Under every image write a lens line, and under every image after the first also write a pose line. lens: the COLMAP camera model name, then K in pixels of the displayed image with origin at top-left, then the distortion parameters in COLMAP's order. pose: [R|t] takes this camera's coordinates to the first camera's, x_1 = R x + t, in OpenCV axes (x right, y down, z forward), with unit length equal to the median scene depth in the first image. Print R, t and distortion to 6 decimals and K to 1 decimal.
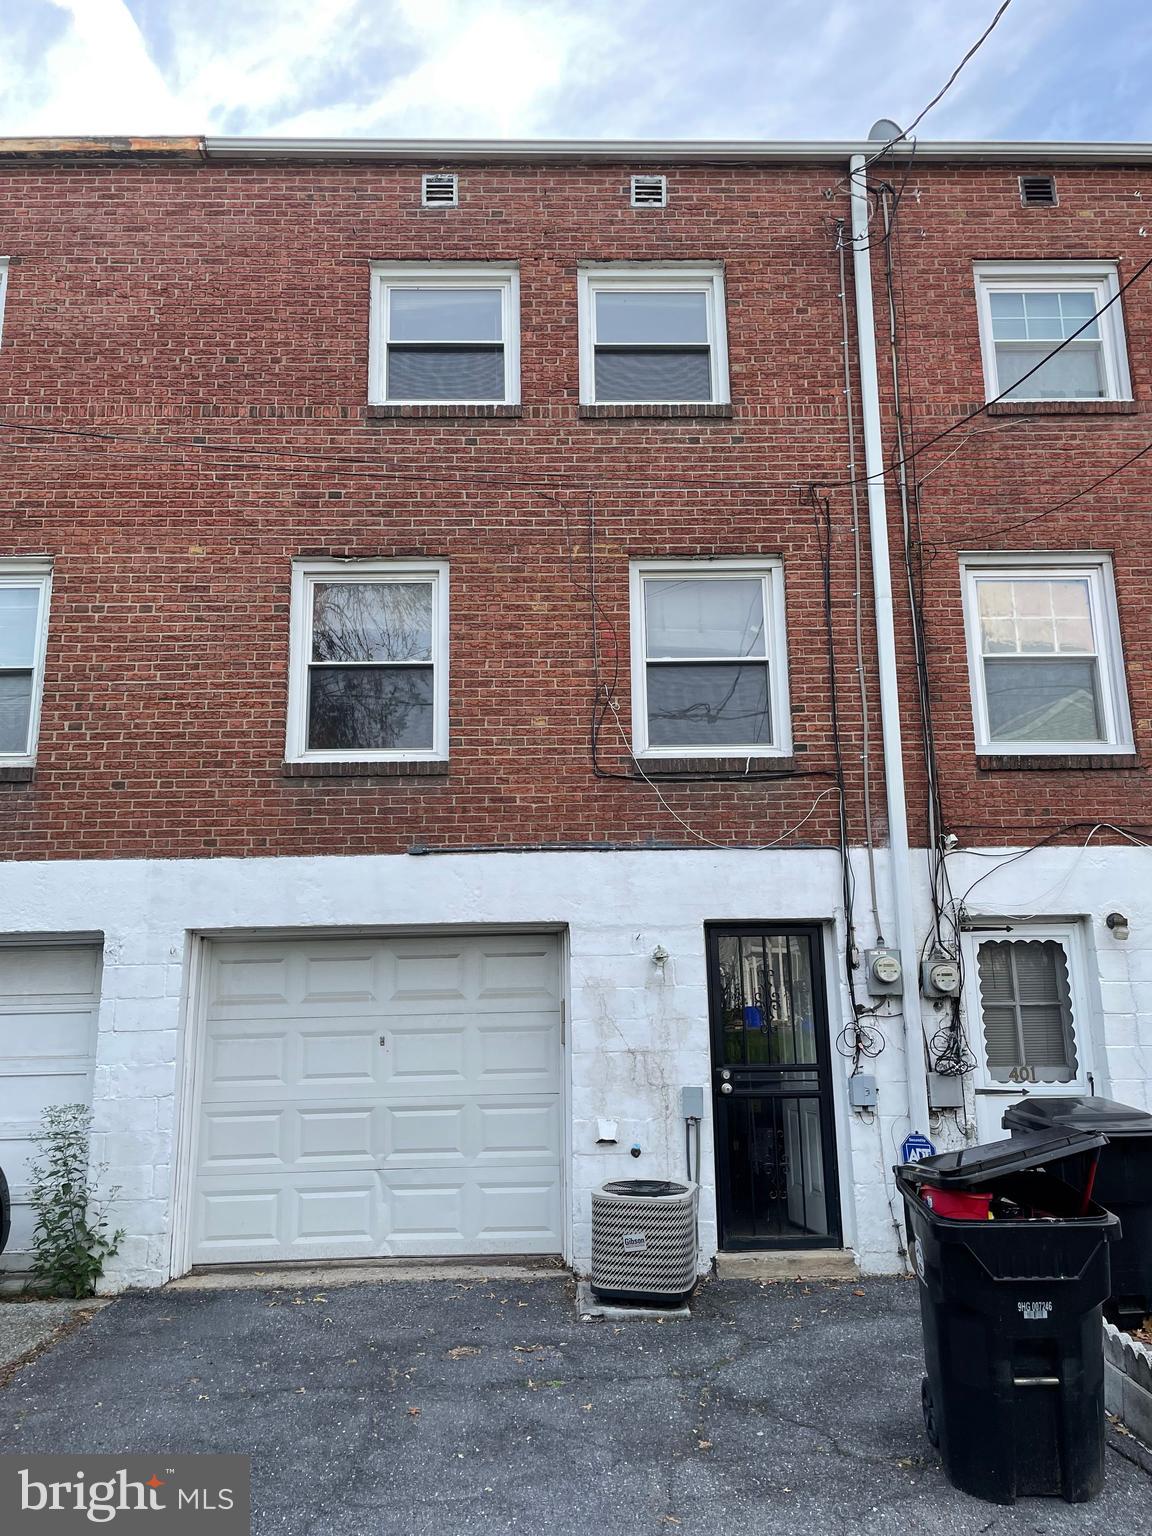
lens RADIAL K [[1162.9, 0, 579.5], [0, 1162.9, 762.6], [0, 0, 1]] dist [0.110225, -0.150131]
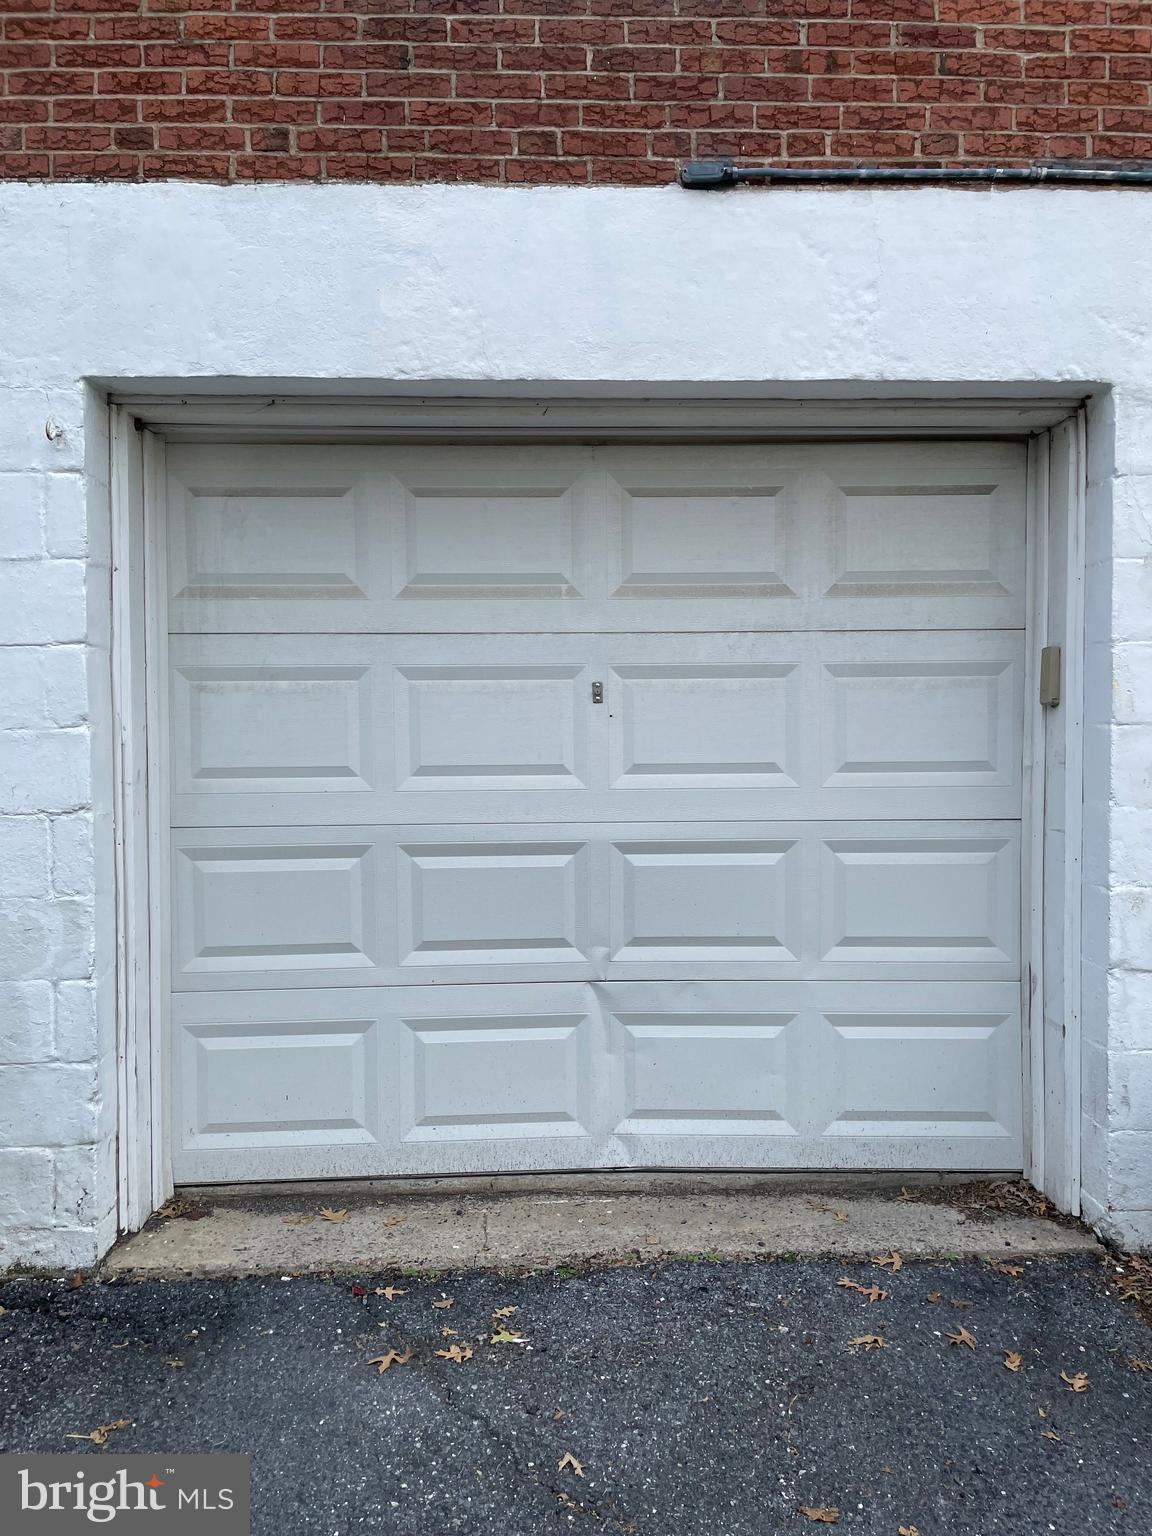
lens RADIAL K [[1162.9, 0, 579.5], [0, 1162.9, 762.6], [0, 0, 1]] dist [0.110225, -0.150131]
pose [[0.999926, 0.011777, 0.003100, -0.177252], [-0.012177, 0.969905, 0.243178, 0.163329], [-0.000143, -0.243198, 0.969977, 0.601815]]
